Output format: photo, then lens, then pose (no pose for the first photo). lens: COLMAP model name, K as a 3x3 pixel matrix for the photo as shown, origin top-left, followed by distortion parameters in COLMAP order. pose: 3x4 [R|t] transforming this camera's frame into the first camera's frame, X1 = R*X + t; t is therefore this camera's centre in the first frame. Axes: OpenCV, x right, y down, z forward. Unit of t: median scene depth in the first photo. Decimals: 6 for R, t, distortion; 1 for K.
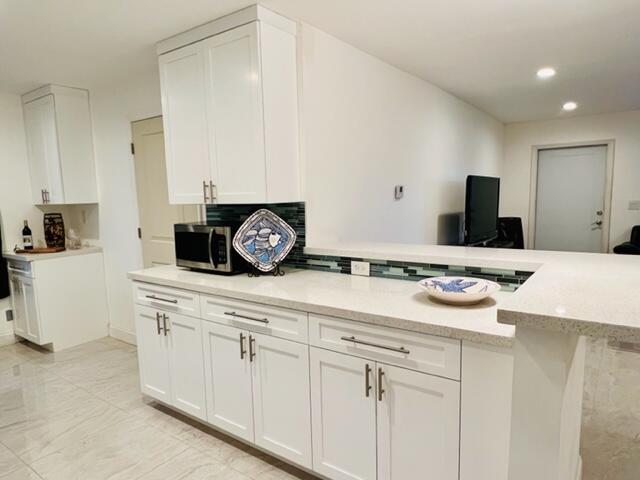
lens RADIAL K [[421.9, 0, 320.0], [0, 421.9, 240.0], [0, 0, 1]] dist [-0.000521, -0.000336]
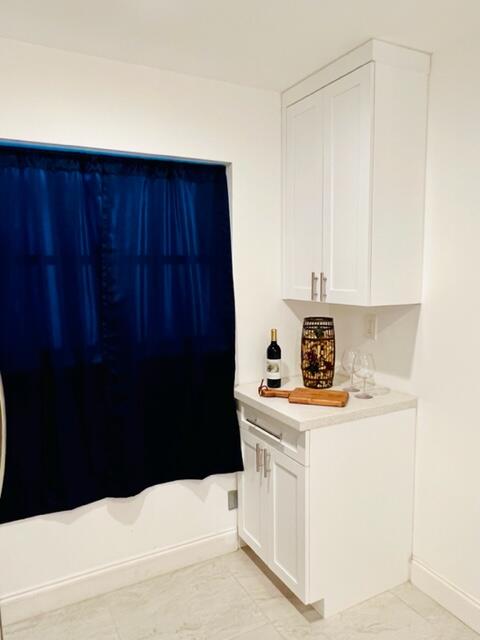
lens RADIAL K [[466.3, 0, 240.0], [0, 466.3, 320.0], [0, 0, 1]] dist [-0.007632, -0.001181]
pose [[0.900457, 0.064205, -0.430180, -0.701710], [-0.064615, 0.997817, 0.013672, -0.092688], [0.430119, 0.015485, 0.902640, 0.660927]]
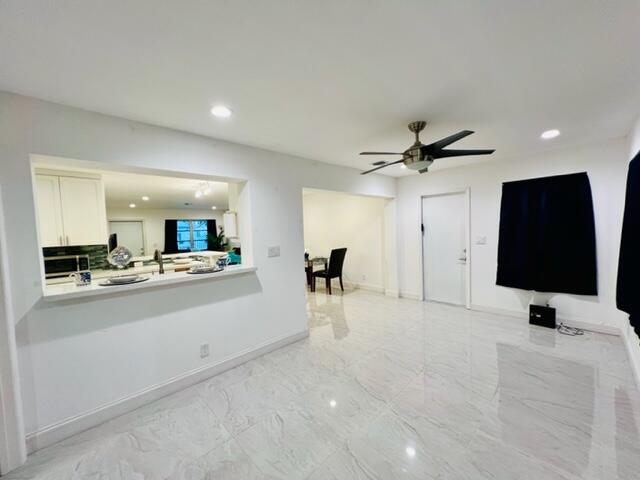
lens RADIAL K [[257.5, 0, 320.0], [0, 257.5, 240.0], [0, 0, 1]] dist [-0.000276, 0.000199]
pose [[0.175310, -0.021310, 0.984283, -1.279050], [0.145229, 0.989388, -0.004446, 0.077910], [-0.973743, 0.143726, 0.176545, -0.535838]]
